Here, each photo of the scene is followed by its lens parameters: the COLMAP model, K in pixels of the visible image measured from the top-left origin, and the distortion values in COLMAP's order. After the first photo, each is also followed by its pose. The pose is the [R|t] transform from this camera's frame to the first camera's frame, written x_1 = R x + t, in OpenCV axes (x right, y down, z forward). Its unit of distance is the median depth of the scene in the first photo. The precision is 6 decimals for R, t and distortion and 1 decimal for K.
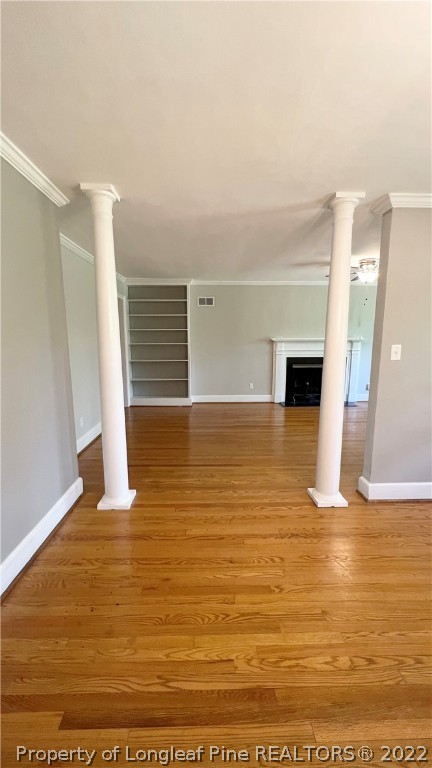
lens RADIAL K [[306.7, 0, 216.6], [0, 306.7, 385.2], [0, 0, 1]] dist [-0.000586, -0.000069]
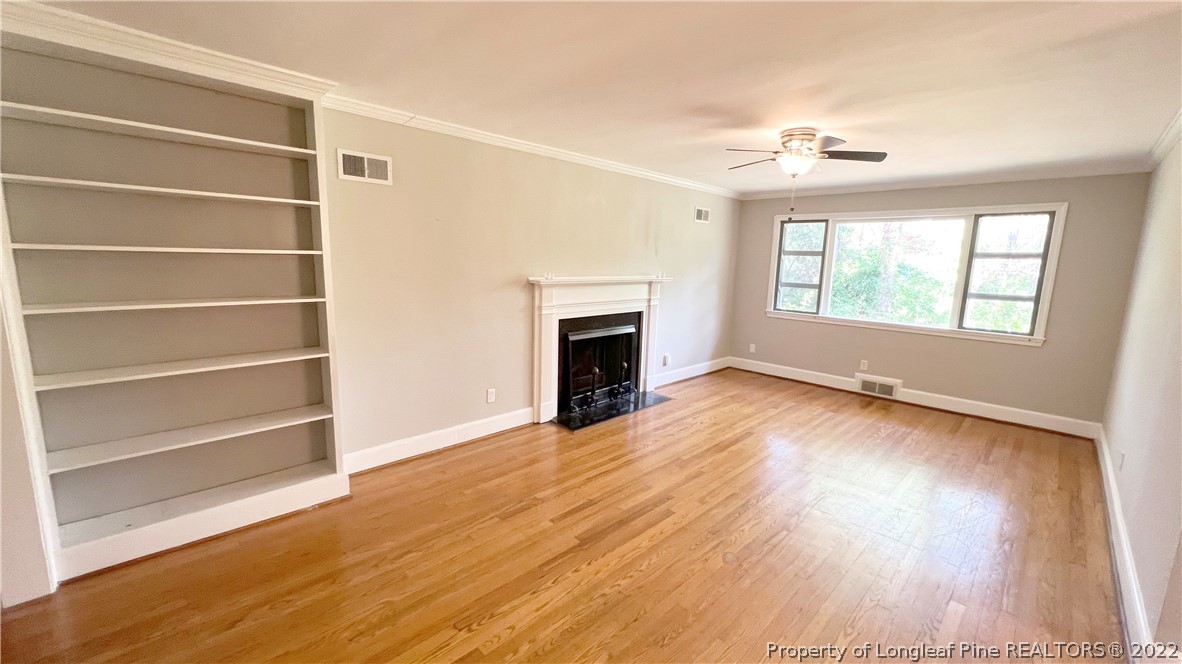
lens RADIAL K [[472.5, 0, 594.6], [0, 472.5, 333.1], [0, 0, 1]] dist [0.000442, -0.000052]
pose [[0.725787, -0.086562, 0.682452, -0.495101], [0.083142, 0.995817, 0.037887, -0.217219], [-0.682877, 0.029243, 0.729948, 1.069313]]
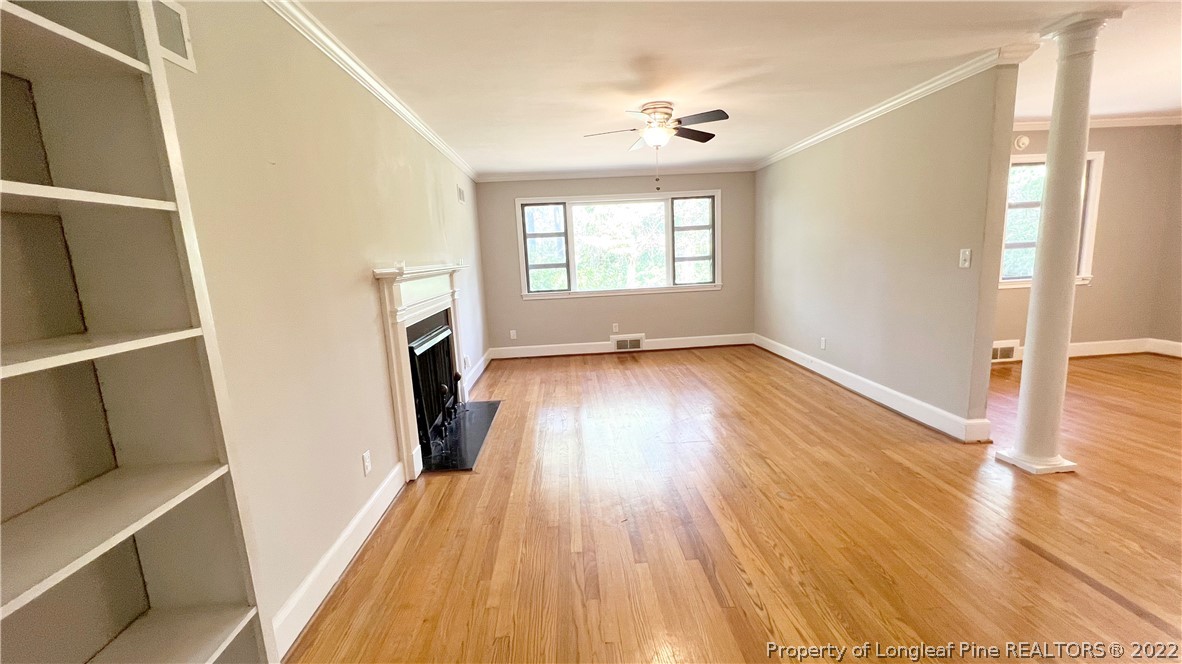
lens RADIAL K [[472.1, 0, 591.0], [0, 472.1, 332.0], [0, 0, 1]] dist [-0.000586, -0.000069]
pose [[-0.028118, -0.157873, 0.987059, -0.611725], [0.211136, 0.964233, 0.160236, -0.292335], [-0.977052, 0.212909, 0.006220, 1.902078]]
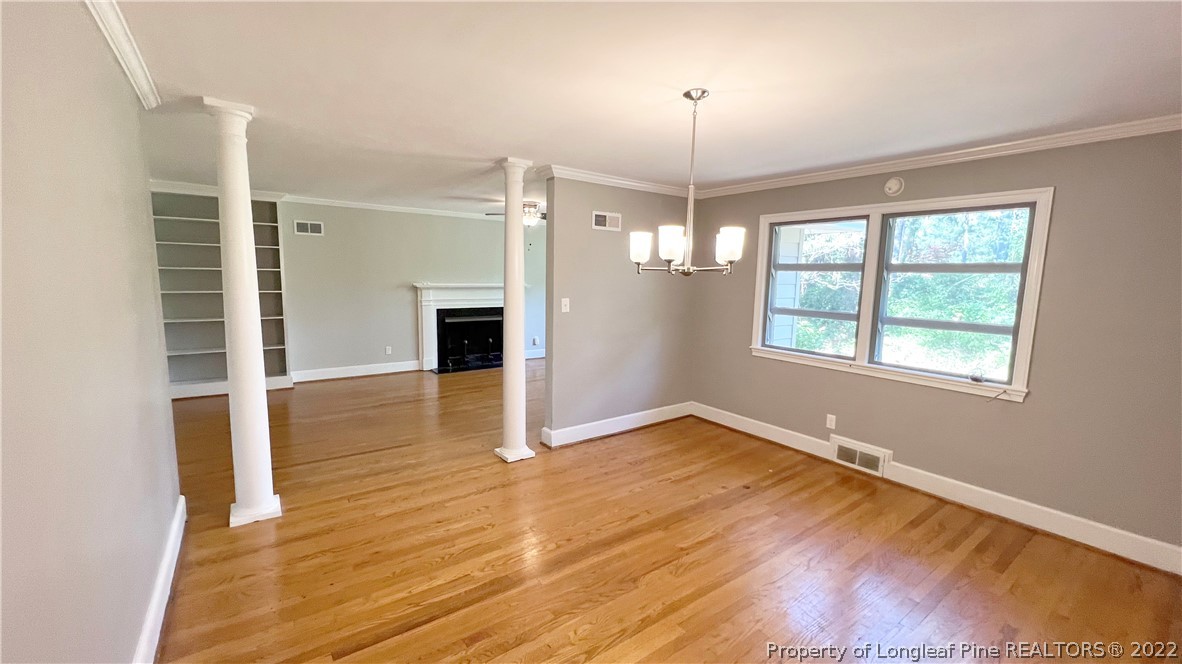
lens RADIAL K [[473.8, 0, 591.0], [0, 473.8, 332.0], [0, 0, 1]] dist [0.001528, -0.000201]
pose [[0.825490, -0.050379, 0.562163, -0.272963], [0.068688, 0.997572, -0.011465, 0.013088], [-0.560221, 0.048078, 0.826947, -0.411264]]
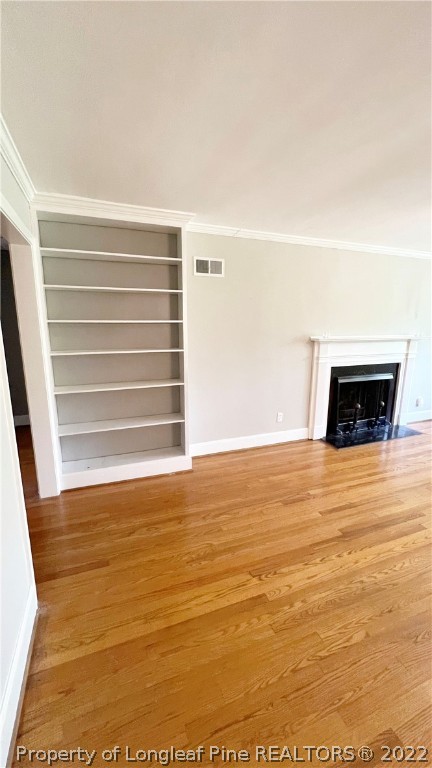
lens RADIAL K [[307.8, 0, 216.0], [0, 307.8, 384.0], [0, 0, 1]] dist [0.001528, -0.000201]
pose [[0.943189, -0.058786, 0.327016, -0.469665], [0.048584, 0.998046, 0.039289, -0.216310], [-0.328687, -0.021169, 0.944202, 1.137147]]
